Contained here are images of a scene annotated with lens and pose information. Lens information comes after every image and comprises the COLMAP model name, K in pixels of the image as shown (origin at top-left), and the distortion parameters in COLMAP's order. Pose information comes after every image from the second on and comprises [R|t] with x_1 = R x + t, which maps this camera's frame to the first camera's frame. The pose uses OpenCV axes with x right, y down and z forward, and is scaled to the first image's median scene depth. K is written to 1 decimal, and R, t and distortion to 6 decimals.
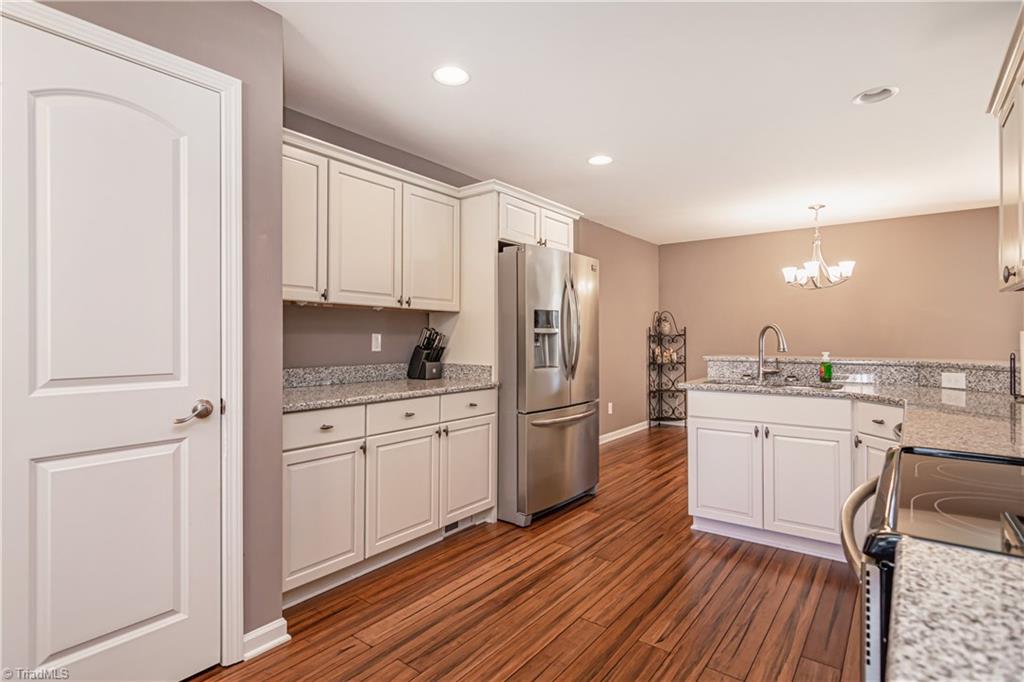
lens RADIAL K [[508.6, 0, 514.1], [0, 508.6, 336.1], [0, 0, 1]] dist [-0.000211, -0.000240]
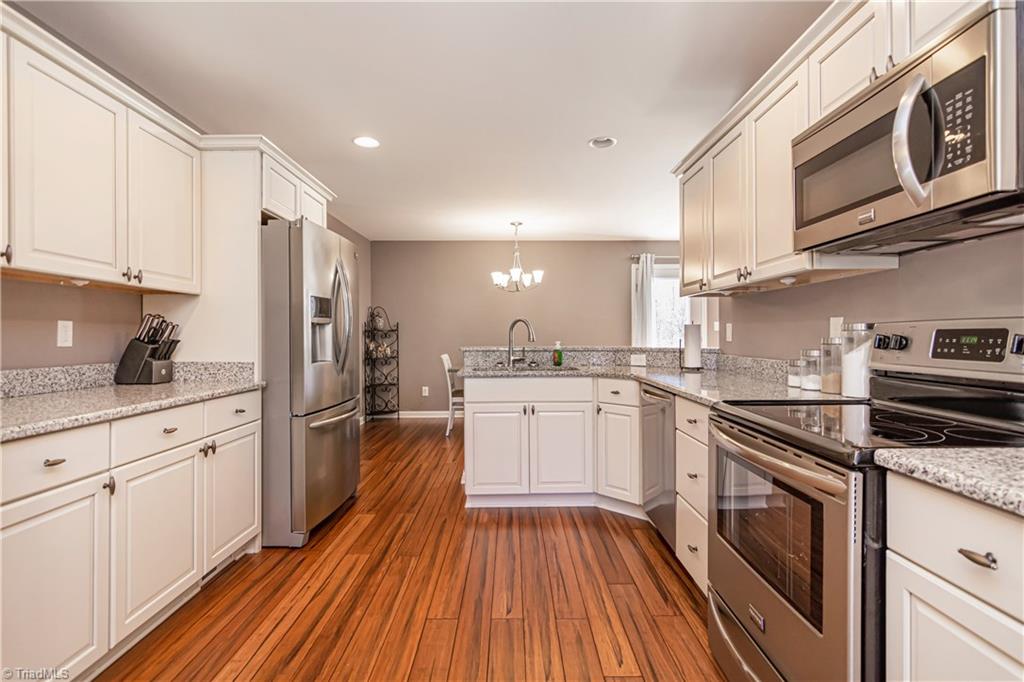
lens RADIAL K [[495.7, 0, 513.3], [0, 495.7, 337.7], [0, 0, 1]] dist [0.000952, 0.000164]
pose [[0.790530, -0.004442, 0.612408, -0.209718], [0.000713, 0.999980, 0.006333, 0.014568], [-0.612423, -0.004570, 0.790517, 0.115211]]
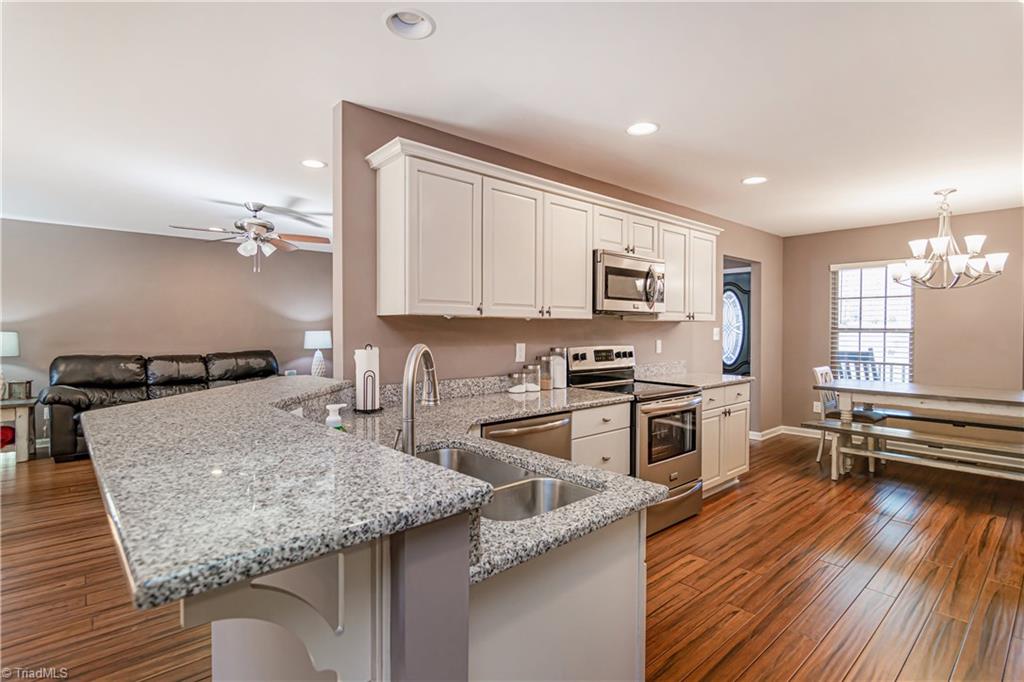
lens RADIAL K [[497.7, 0, 505.5], [0, 497.7, 334.0], [0, 0, 1]] dist [0.000090, 0.000160]
pose [[-0.979060, -0.001632, 0.203564, 0.362171], [-0.000076, 0.999971, 0.007651, -0.036207], [-0.203570, 0.007476, -0.979032, 1.407839]]
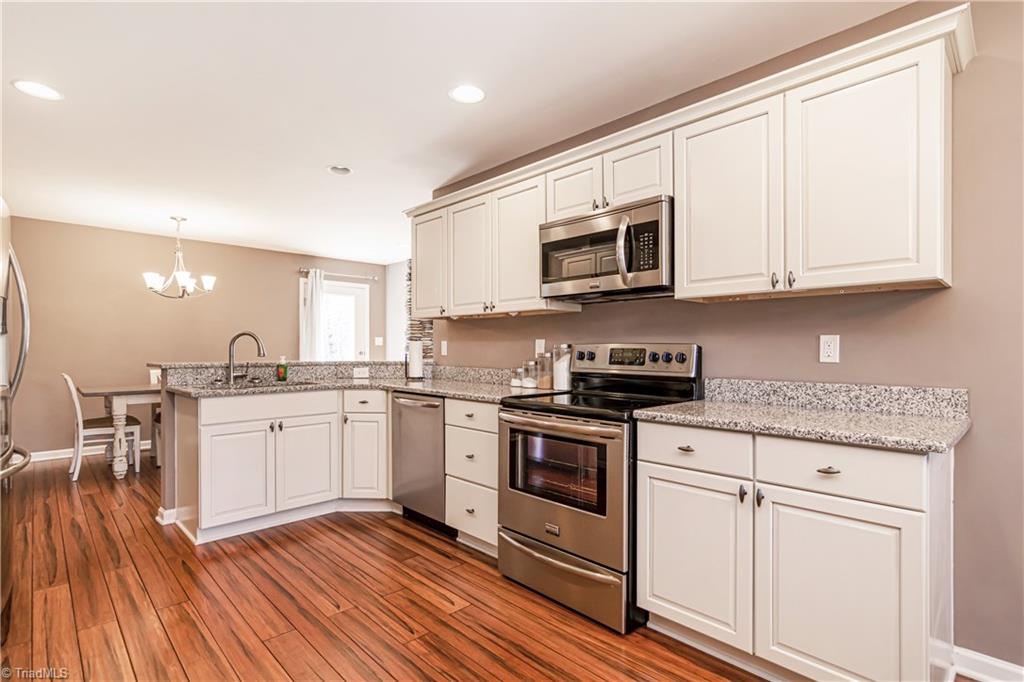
lens RADIAL K [[498.7, 0, 510.7], [0, 498.7, 347.2], [0, 0, 1]] dist [0.000765, 0.000235]
pose [[0.152108, 0.002787, 0.988360, -0.479789], [-0.004720, 0.999987, -0.002094, 0.009942], [-0.988353, -0.004347, 0.152119, 0.282380]]
